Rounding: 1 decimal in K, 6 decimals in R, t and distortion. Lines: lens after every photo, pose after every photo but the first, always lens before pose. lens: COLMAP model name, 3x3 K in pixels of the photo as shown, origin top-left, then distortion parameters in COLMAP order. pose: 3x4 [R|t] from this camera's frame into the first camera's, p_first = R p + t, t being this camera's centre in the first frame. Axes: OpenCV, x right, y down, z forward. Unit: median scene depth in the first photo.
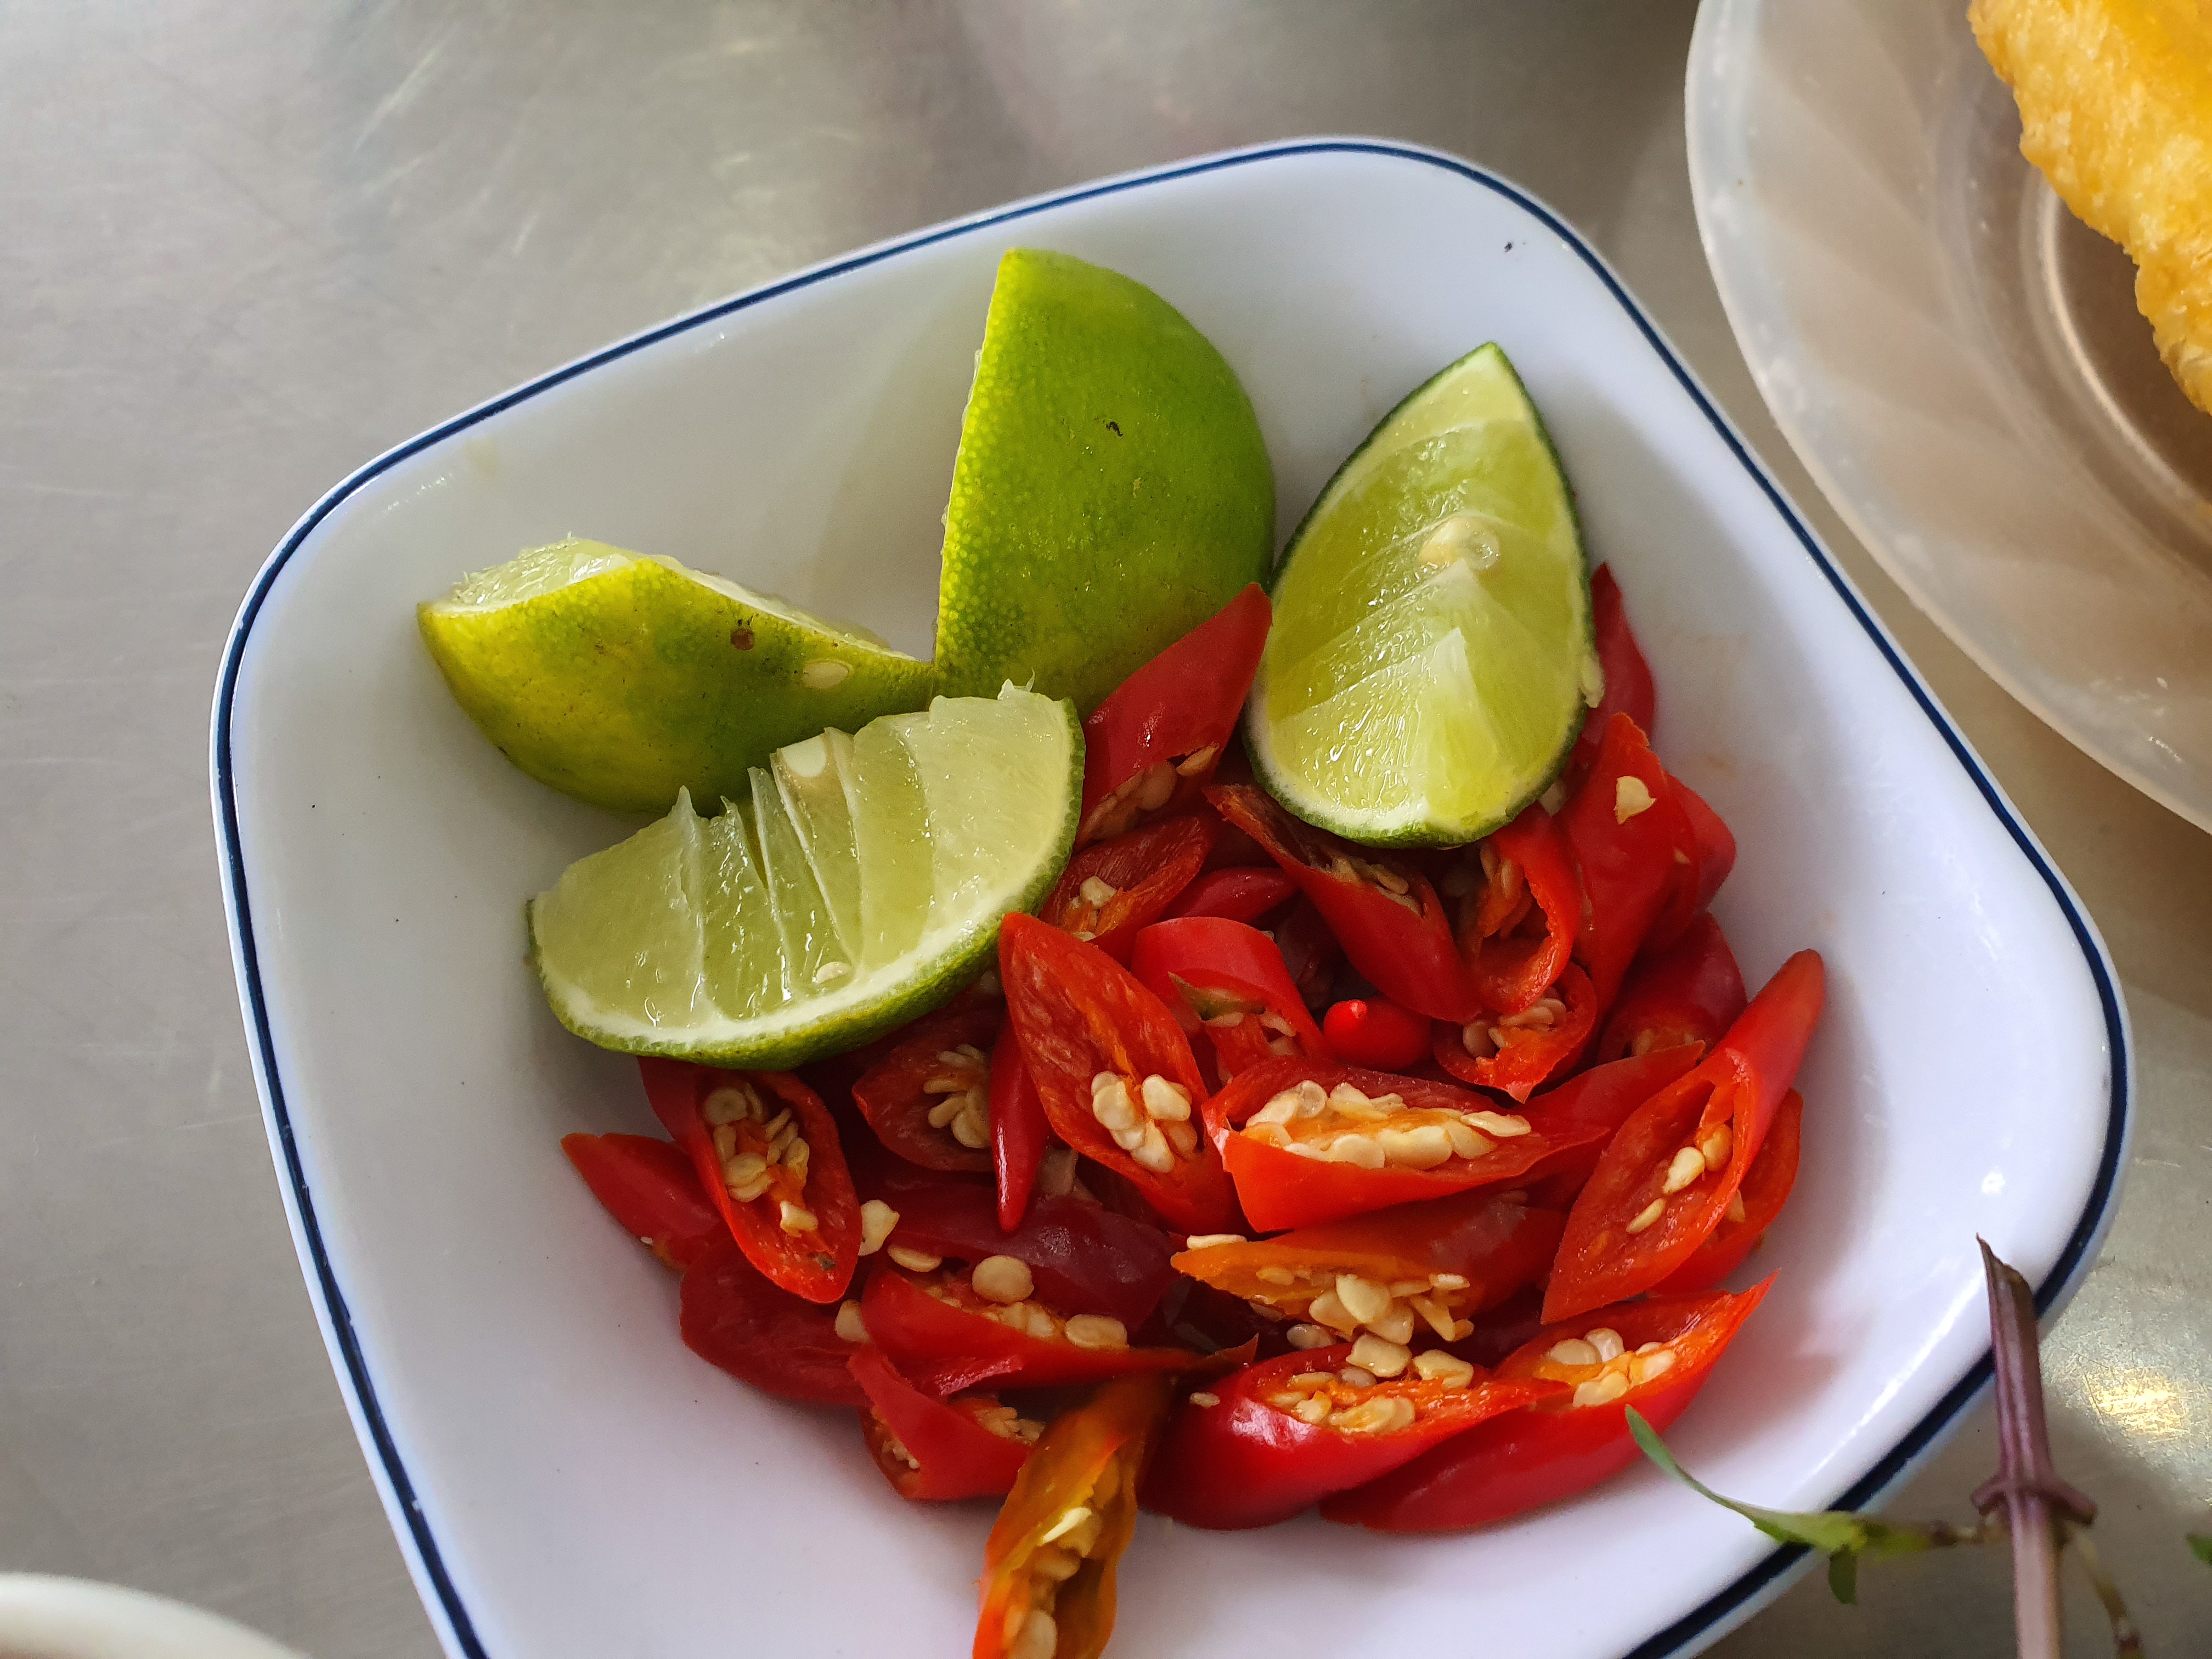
lens RADIAL K [[1800.8, 0, 1056.7], [0, 1800.8, 824.3], [0, 0, 1]] dist [0.036377, -0.117115]
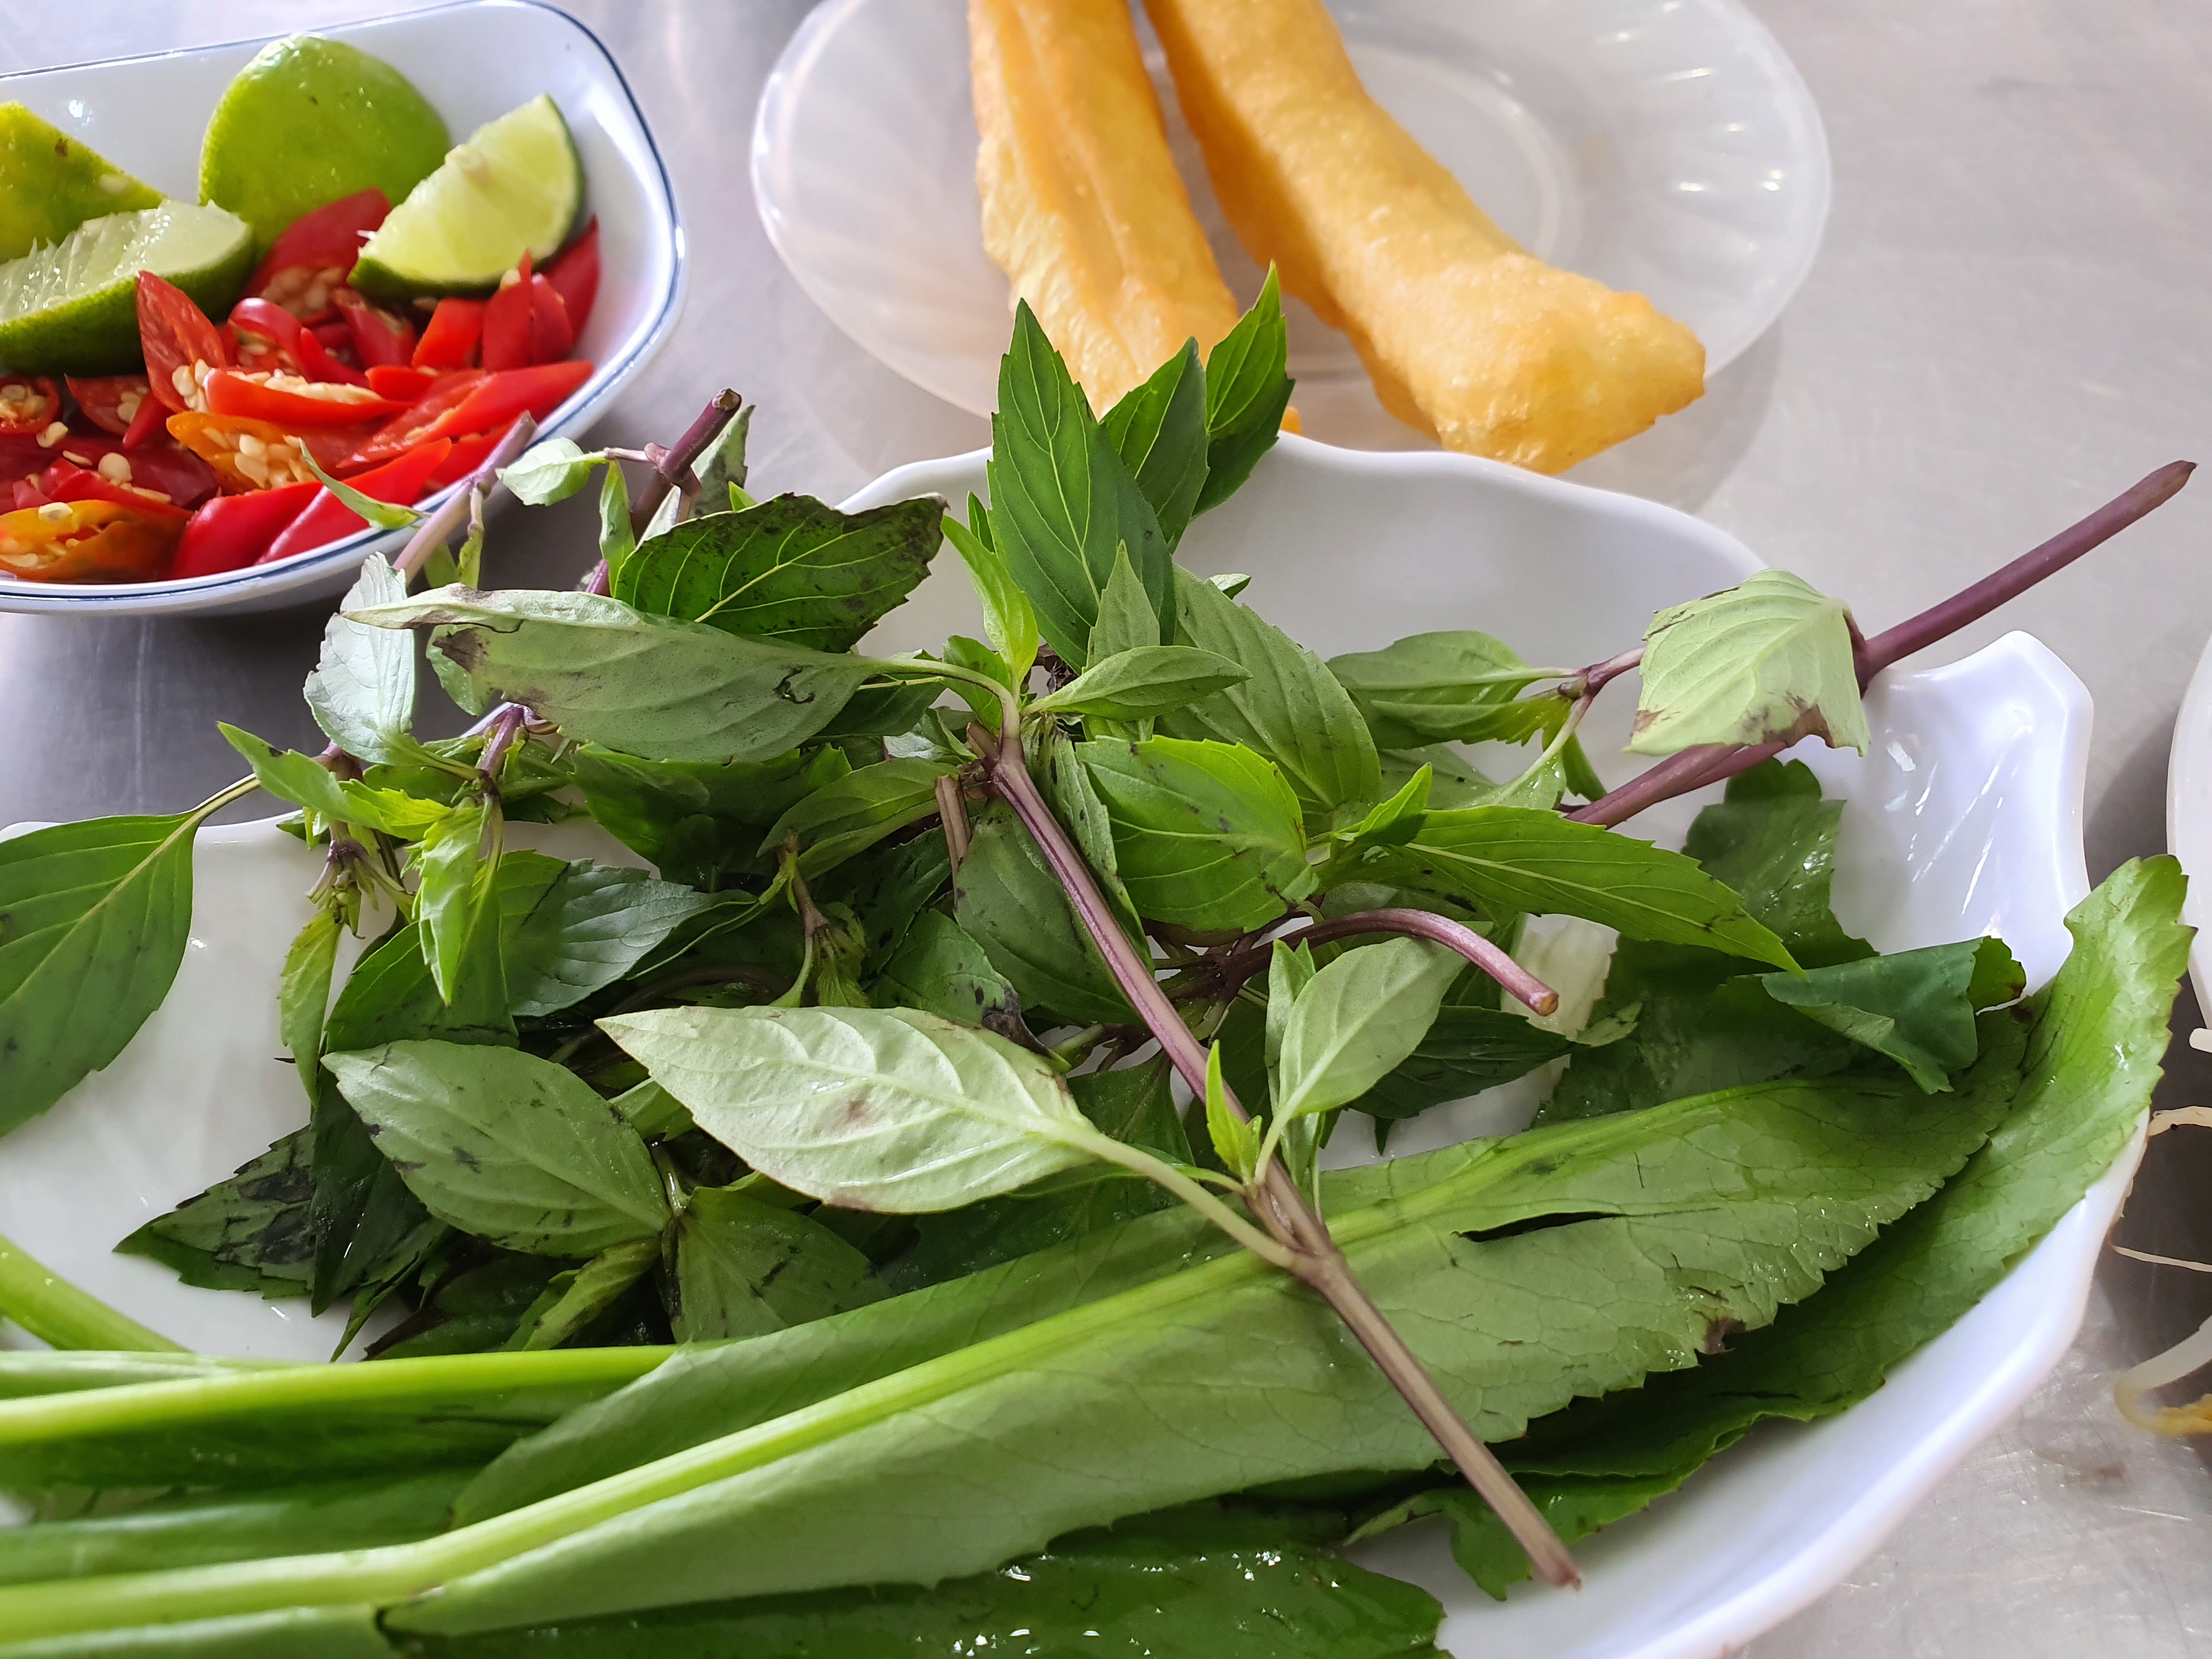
lens RADIAL K [[1800.8, 0, 1056.7], [0, 1800.8, 824.3], [0, 0, 1]] dist [0.036377, -0.117115]
pose [[0.990260, 0.101146, -0.095683, 1.151820], [-0.117509, 0.975748, -0.184682, 0.840374], [0.074682, 0.194127, 0.978130, -0.685391]]
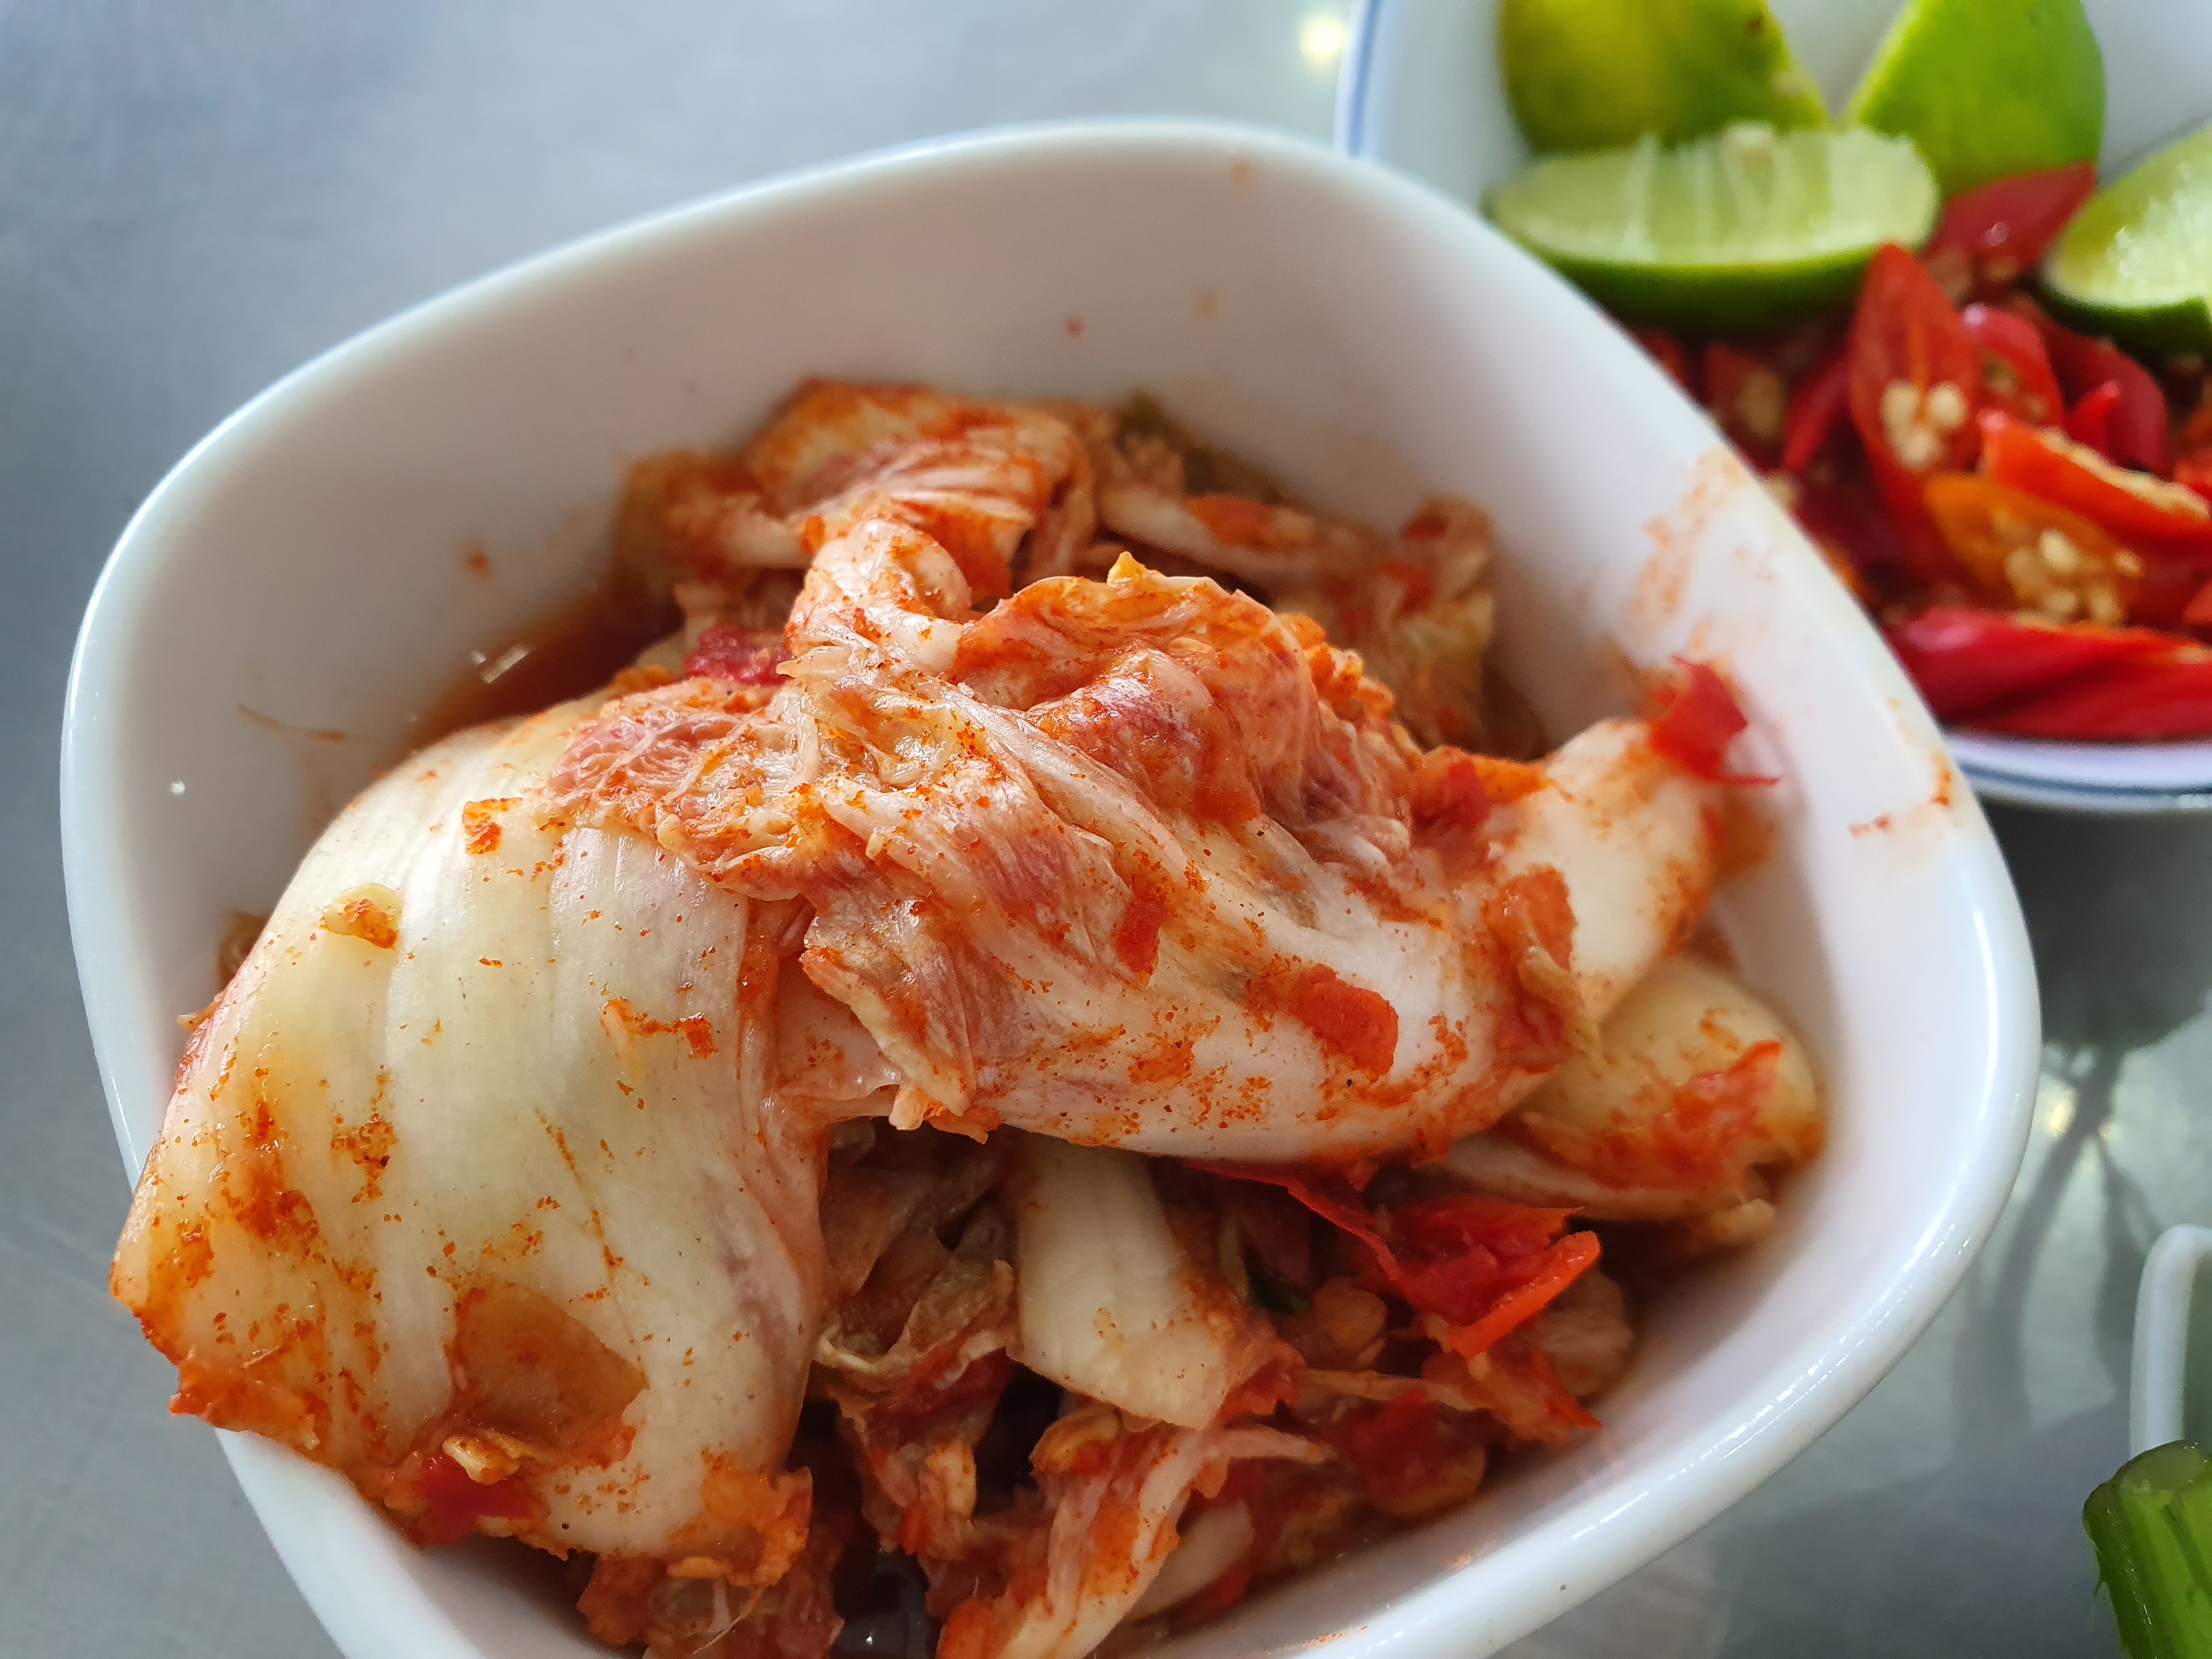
lens RADIAL K [[1800.8, 0, 1056.7], [0, 1800.8, 824.3], [0, 0, 1]] dist [0.036377, -0.117115]
pose [[0.913513, 0.384181, -0.133788, -0.243362], [-0.395670, 0.915510, -0.072713, 0.783445], [0.094549, 0.119360, 0.988339, -0.359028]]
